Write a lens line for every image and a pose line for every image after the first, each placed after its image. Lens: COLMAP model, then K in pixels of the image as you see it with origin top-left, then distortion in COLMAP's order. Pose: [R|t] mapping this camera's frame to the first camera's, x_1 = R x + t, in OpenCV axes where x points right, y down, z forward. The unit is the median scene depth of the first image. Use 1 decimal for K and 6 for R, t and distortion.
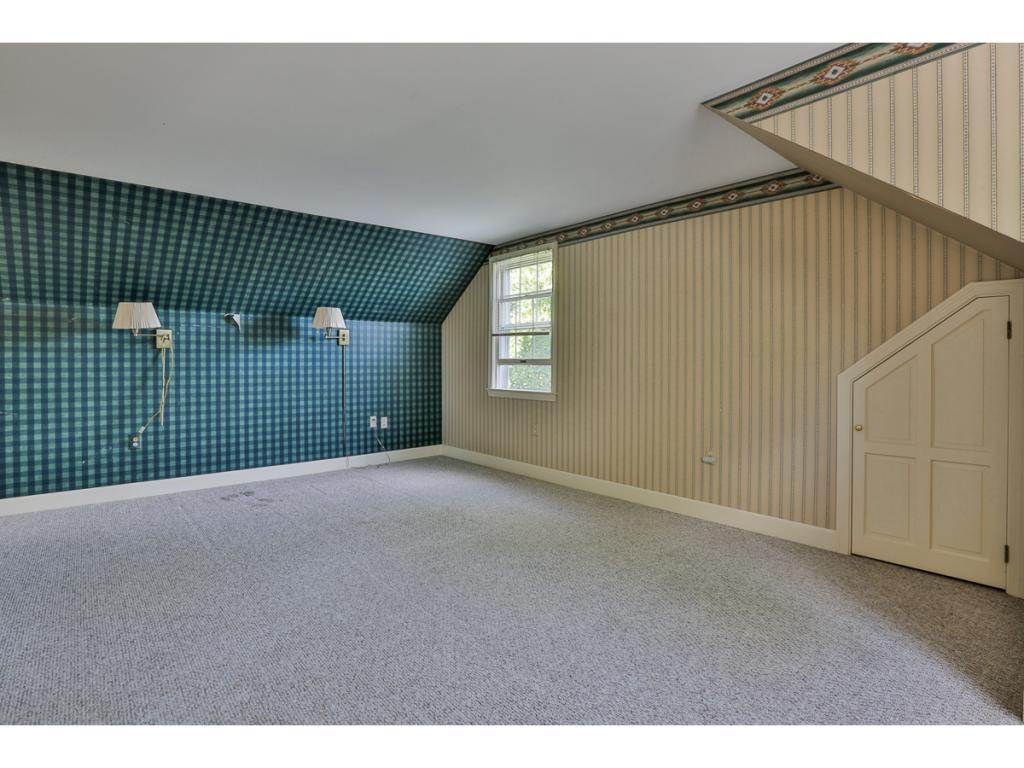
lens RADIAL K [[520.9, 0, 516.8], [0, 520.9, 361.3], [0, 0, 1]] dist [-0.004900, -0.000997]
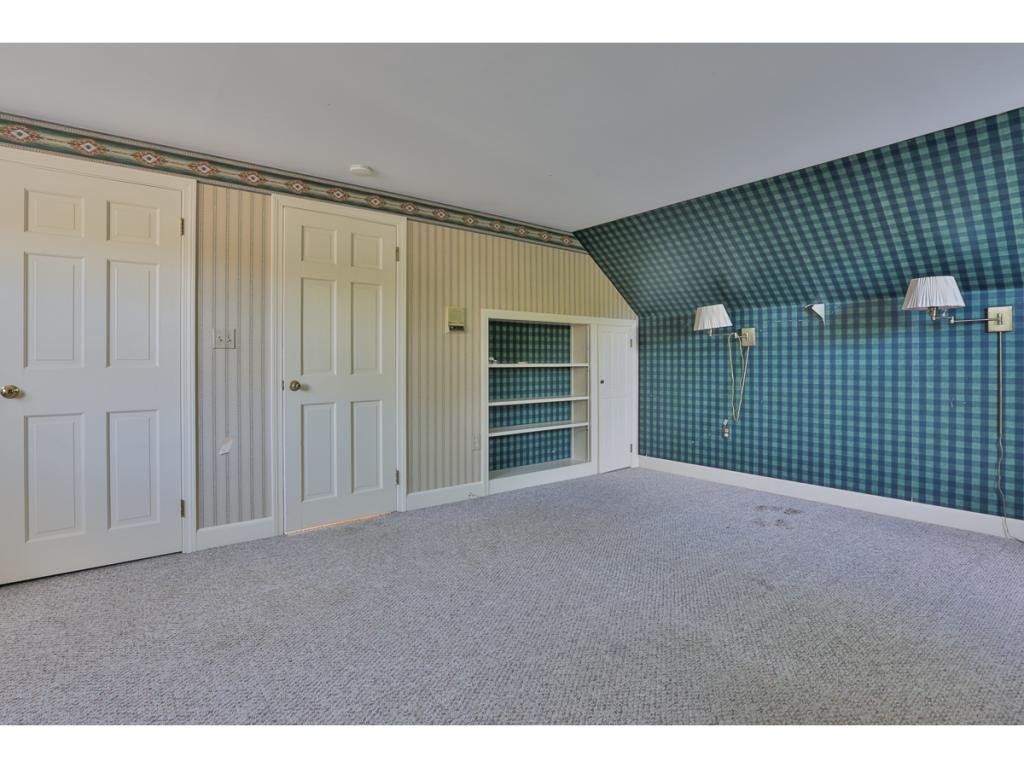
lens RADIAL K [[520.9, 0, 516.8], [0, 520.9, 361.3], [0, 0, 1]] dist [-0.004900, -0.000997]
pose [[-0.026435, -0.000082, -0.999651, 0.336338], [-0.002495, 0.999997, -0.000016, 0.005684], [0.999647, 0.002494, -0.026435, 0.530702]]
